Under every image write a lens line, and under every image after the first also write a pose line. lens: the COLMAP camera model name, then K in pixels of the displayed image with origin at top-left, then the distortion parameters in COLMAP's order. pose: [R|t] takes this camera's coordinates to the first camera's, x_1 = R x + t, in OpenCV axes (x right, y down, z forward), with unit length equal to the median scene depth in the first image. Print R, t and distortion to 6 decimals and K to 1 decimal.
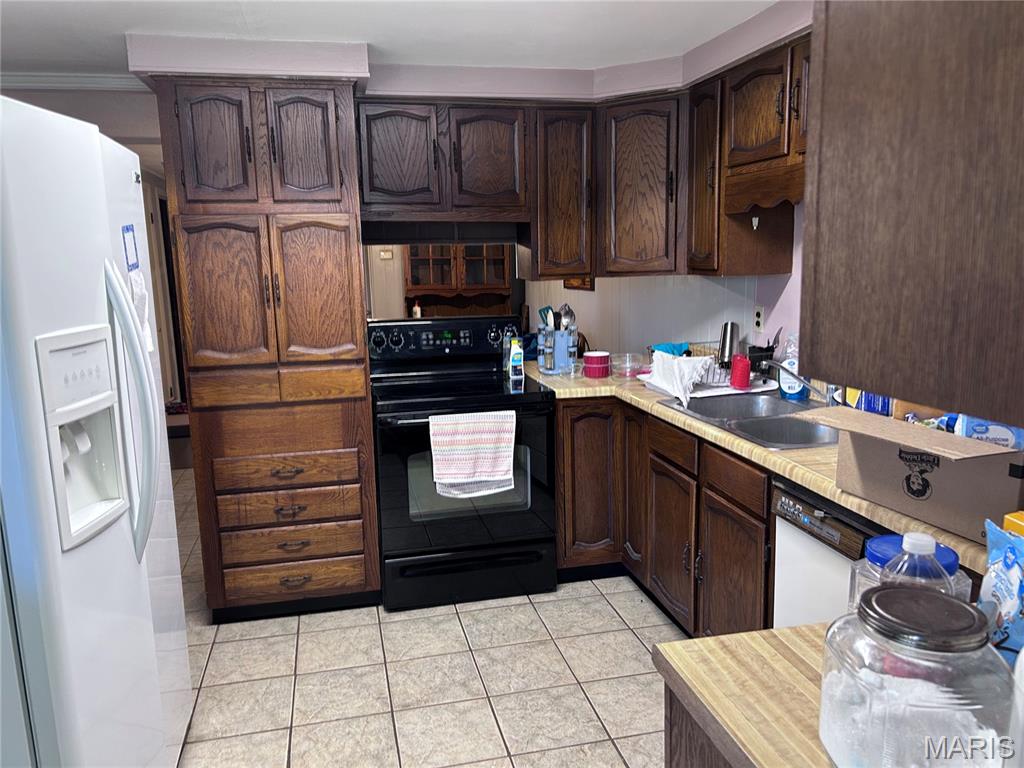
lens RADIAL K [[768.2, 0, 508.8], [0, 768.2, 385.6], [0, 0, 1]] dist [0.019042, -0.009687]
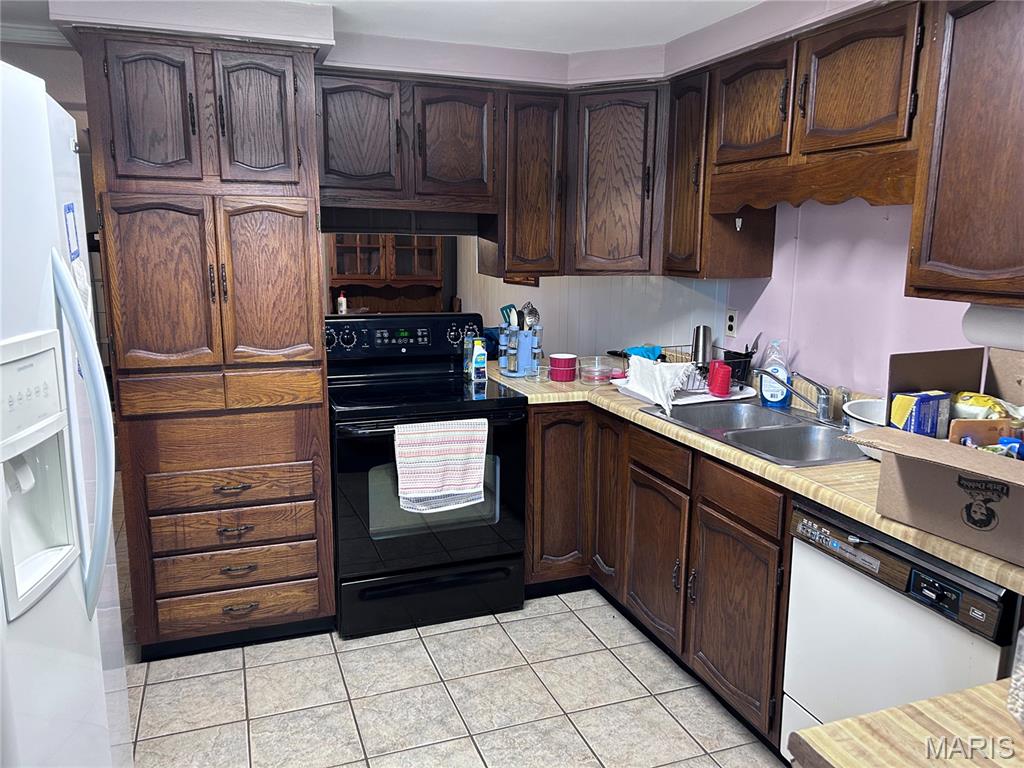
lens RADIAL K [[768.2, 0, 508.8], [0, 768.2, 385.6], [0, 0, 1]] dist [0.019042, -0.009687]
pose [[0.991188, 0.006134, 0.132317, -0.091571], [-0.007988, 0.999877, 0.013483, -0.020200], [-0.132218, -0.014421, 0.991116, 0.082031]]
